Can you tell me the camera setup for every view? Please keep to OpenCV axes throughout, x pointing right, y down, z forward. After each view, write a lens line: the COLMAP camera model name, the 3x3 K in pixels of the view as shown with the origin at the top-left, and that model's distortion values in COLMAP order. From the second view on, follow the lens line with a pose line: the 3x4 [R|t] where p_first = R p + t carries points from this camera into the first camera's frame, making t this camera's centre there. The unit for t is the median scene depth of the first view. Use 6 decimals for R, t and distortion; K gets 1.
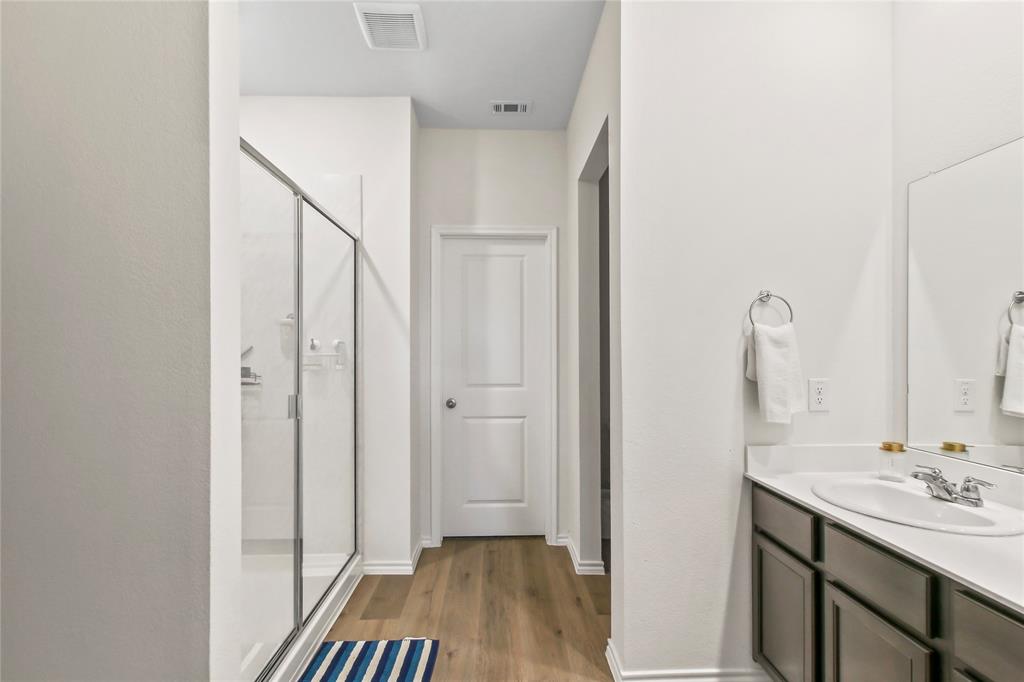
lens RADIAL K [[464.2, 0, 507.9], [0, 464.2, 349.9], [0, 0, 1]] dist [0.002759, -0.000534]
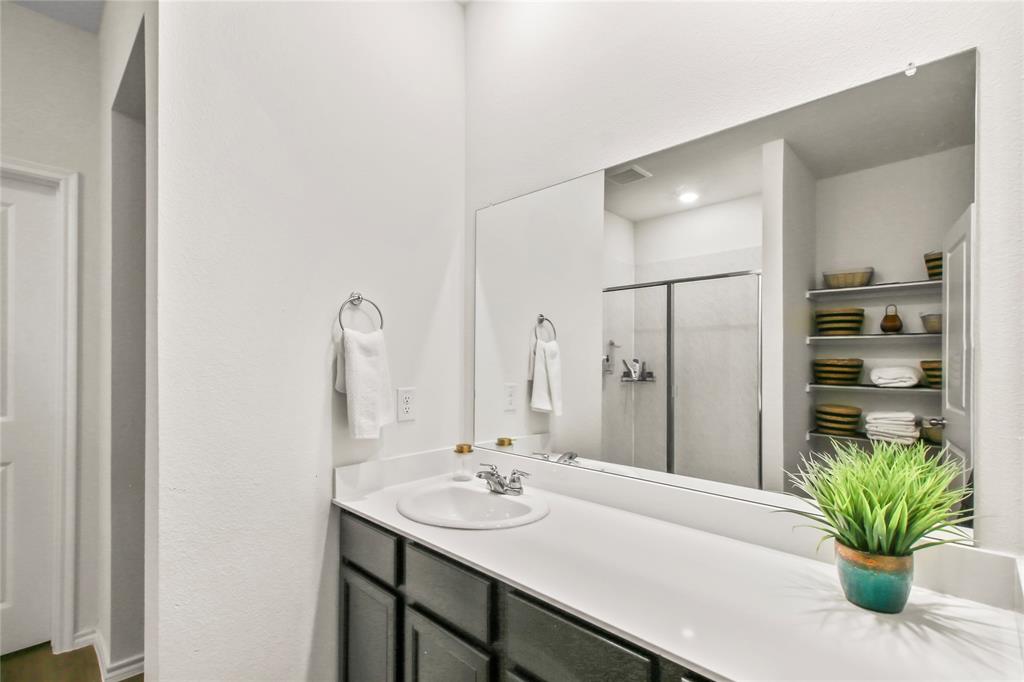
lens RADIAL K [[464.2, 0, 507.9], [0, 464.2, 349.9], [0, 0, 1]] dist [0.002759, -0.000534]
pose [[0.709403, 0.018667, 0.704556, 0.133862], [-0.006164, 0.999775, -0.020283, 0.000019], [-0.704776, 0.010046, 0.709358, 0.157780]]
